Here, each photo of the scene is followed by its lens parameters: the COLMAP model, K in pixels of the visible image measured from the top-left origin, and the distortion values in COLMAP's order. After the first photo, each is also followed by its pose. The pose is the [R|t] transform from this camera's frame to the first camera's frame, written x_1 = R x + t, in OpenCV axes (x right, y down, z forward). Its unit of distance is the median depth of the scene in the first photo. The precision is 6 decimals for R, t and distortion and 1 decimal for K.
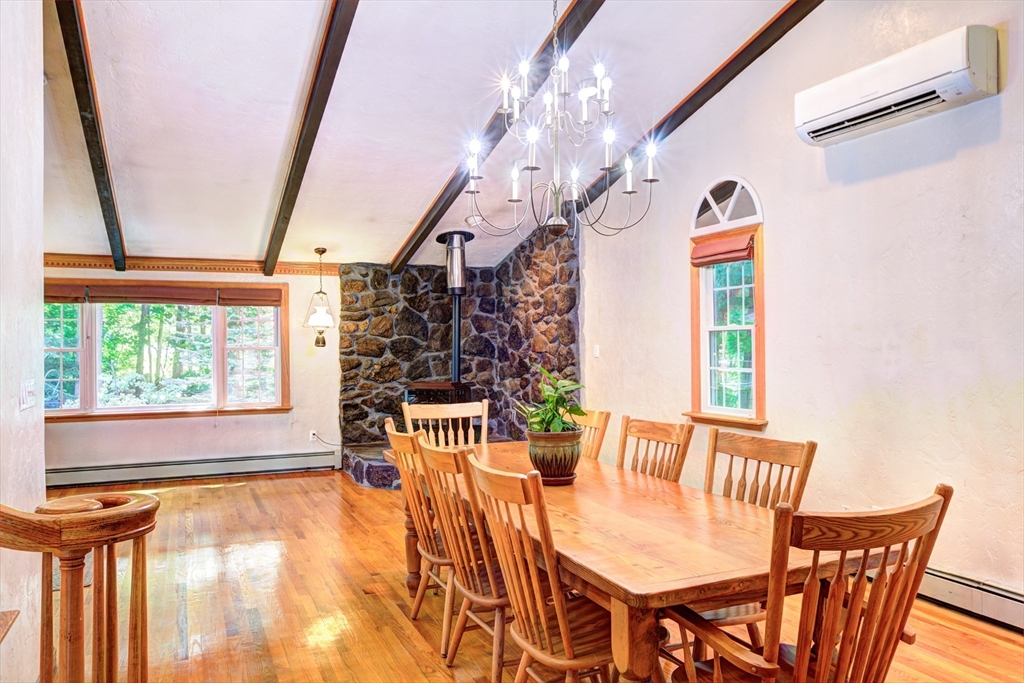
lens RADIAL K [[778.0, 0, 512.0], [0, 778.0, 341.5], [0, 0, 1]] dist [0.001671, 0.001109]
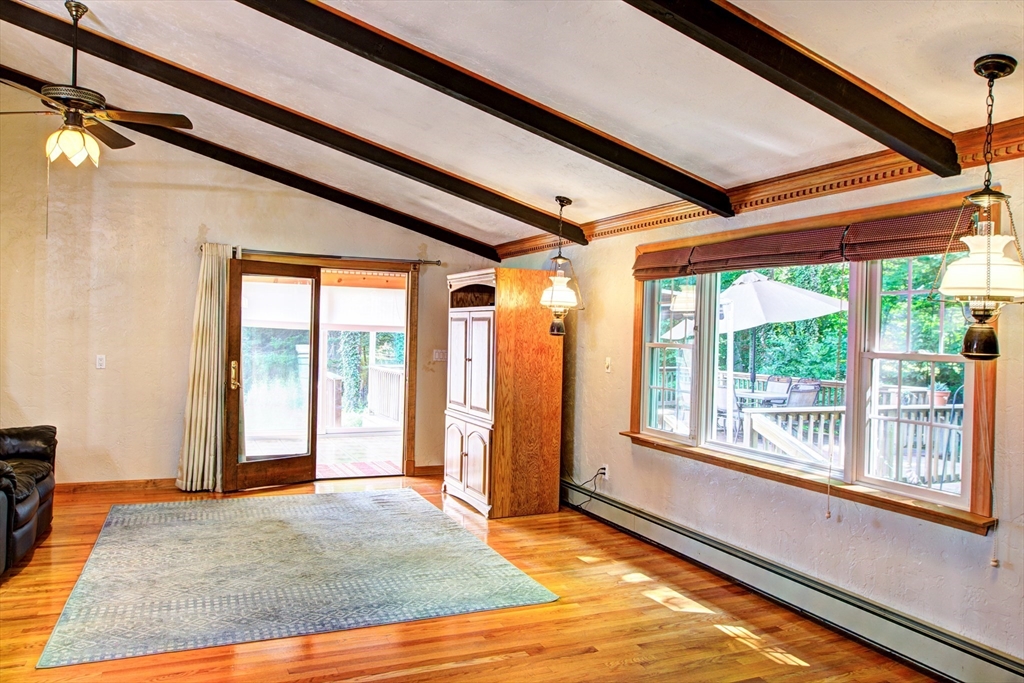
lens RADIAL K [[752.8, 0, 512.0], [0, 752.8, 341.5], [0, 0, 1]] dist [-0.009183, -0.002641]
pose [[0.017366, 0.016267, -0.999717, 0.067564], [-0.031768, 0.999372, 0.015710, 0.000918], [0.999344, 0.031486, 0.017872, 0.794470]]
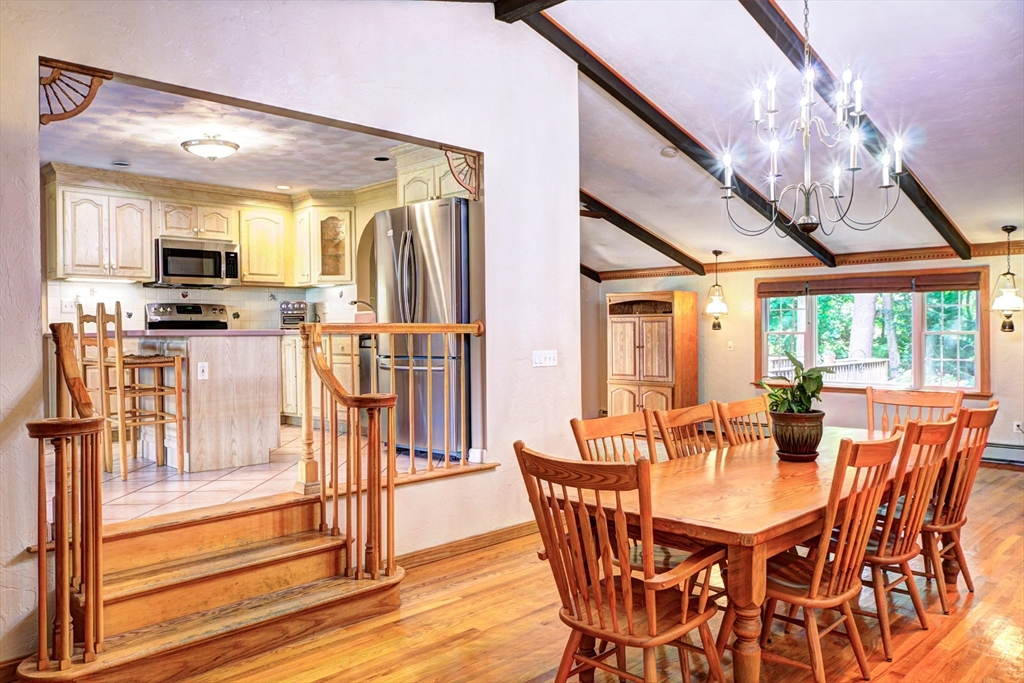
lens RADIAL K [[752.8, 0, 512.0], [0, 752.8, 341.5], [0, 0, 1]] dist [-0.009183, -0.002641]
pose [[0.378263, 0.014649, -0.925582, 0.361208], [0.001581, 0.999863, 0.016471, 0.003144], [0.925697, -0.007693, 0.378188, 0.108055]]
